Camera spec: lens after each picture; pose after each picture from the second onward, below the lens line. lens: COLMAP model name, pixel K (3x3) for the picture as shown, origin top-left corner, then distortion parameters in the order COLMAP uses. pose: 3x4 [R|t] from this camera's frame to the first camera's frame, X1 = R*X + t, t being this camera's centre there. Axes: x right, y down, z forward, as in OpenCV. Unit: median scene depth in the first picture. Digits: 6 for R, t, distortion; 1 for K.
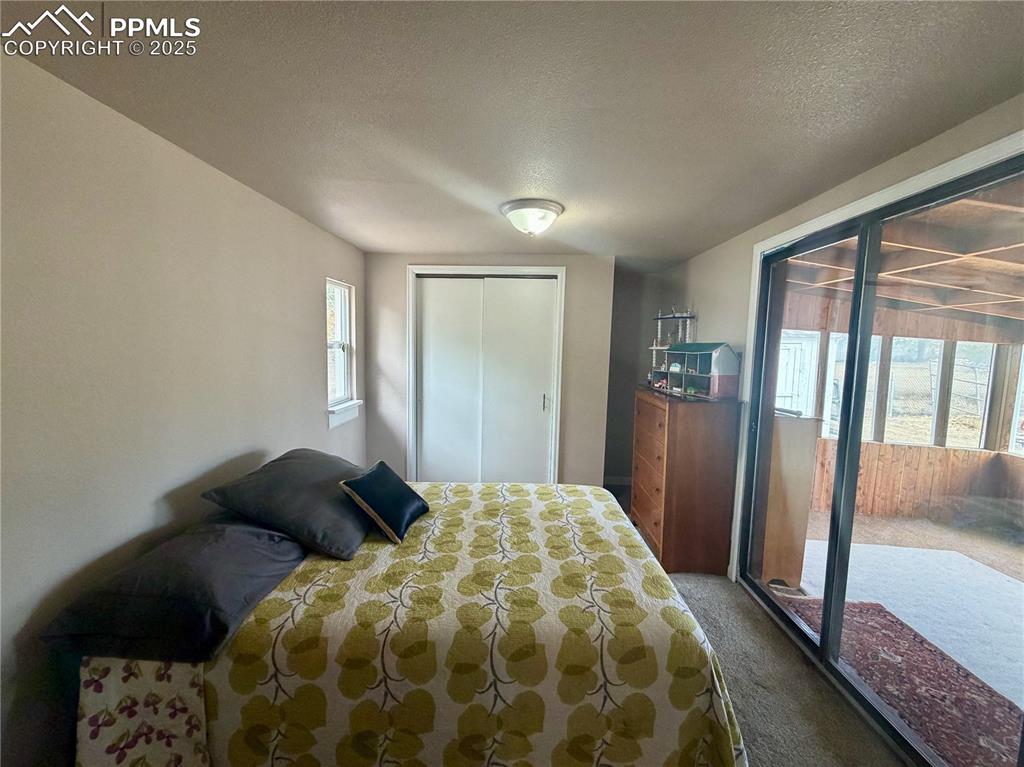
lens RADIAL K [[407.9, 0, 508.9], [0, 407.9, 385.7], [0, 0, 1]] dist [0.000750, -0.001088]
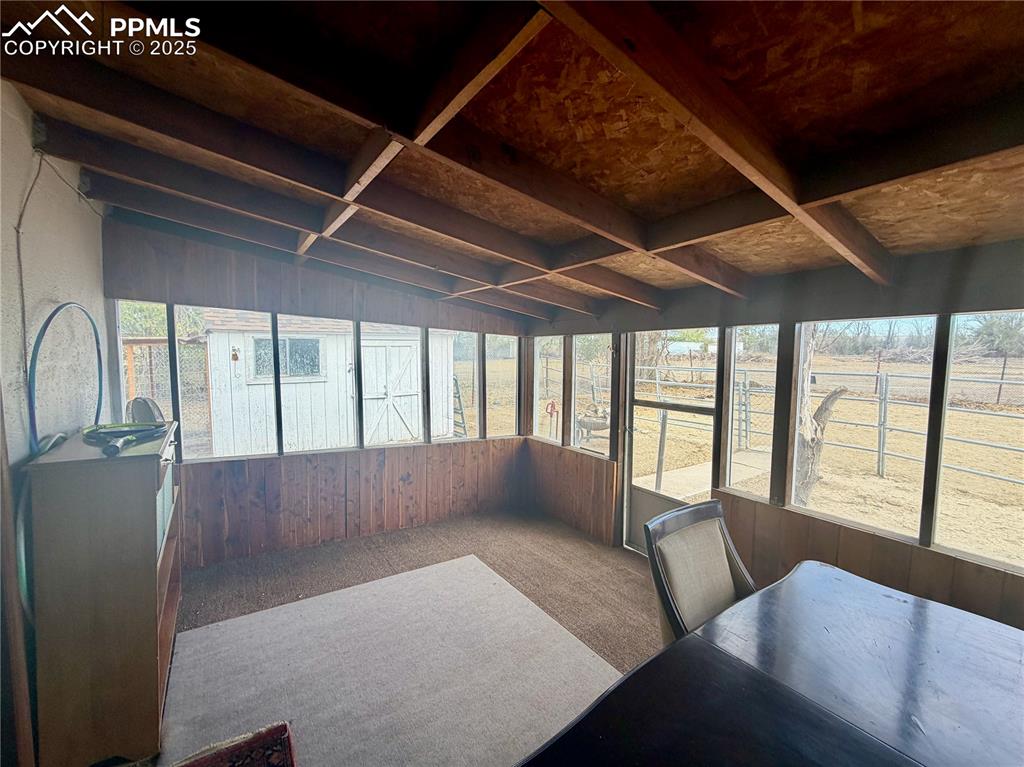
lens RADIAL K [[407.9, 0, 509.7], [0, 407.9, 378.8], [0, 0, 1]] dist [0.000750, -0.001088]
pose [[0.795817, -0.053306, 0.603186, 0.512435], [0.065933, 0.997823, 0.001192, 0.004400], [-0.601937, 0.038822, 0.797599, 0.150366]]
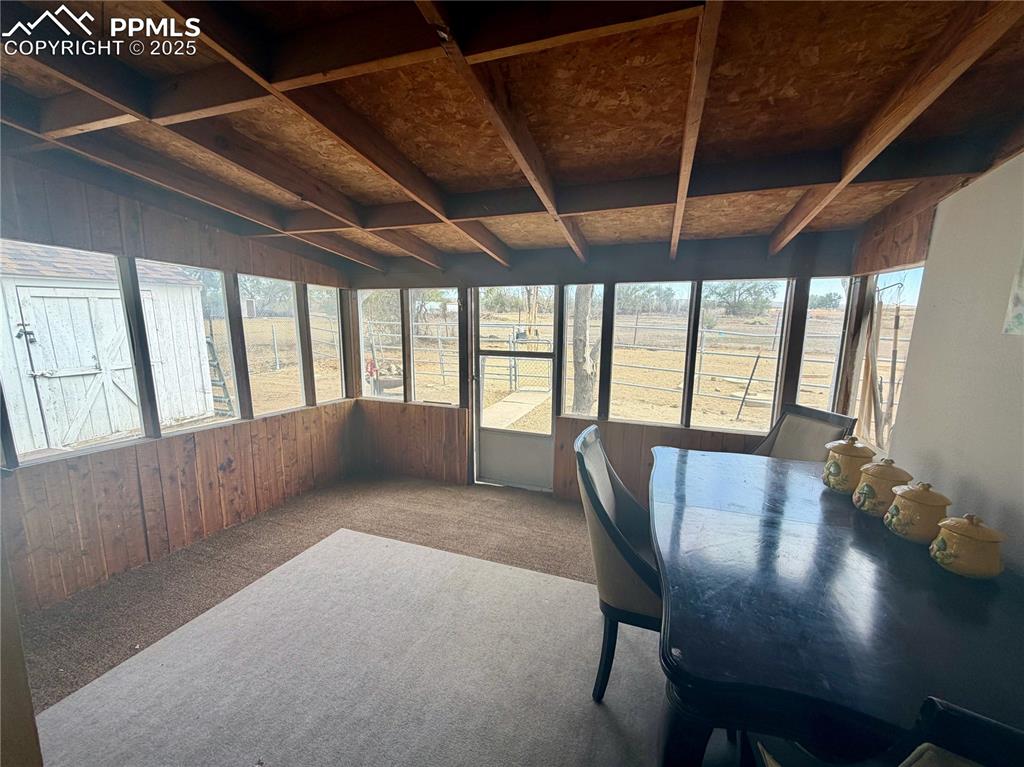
lens RADIAL K [[407.9, 0, 508.9], [0, 407.9, 378.1], [0, 0, 1]] dist [0.000750, -0.001088]
pose [[0.302699, -0.167362, 0.938277, 0.370646], [0.089387, 0.985108, 0.146878, -0.001865], [-0.948885, 0.039410, 0.313151, 0.318309]]
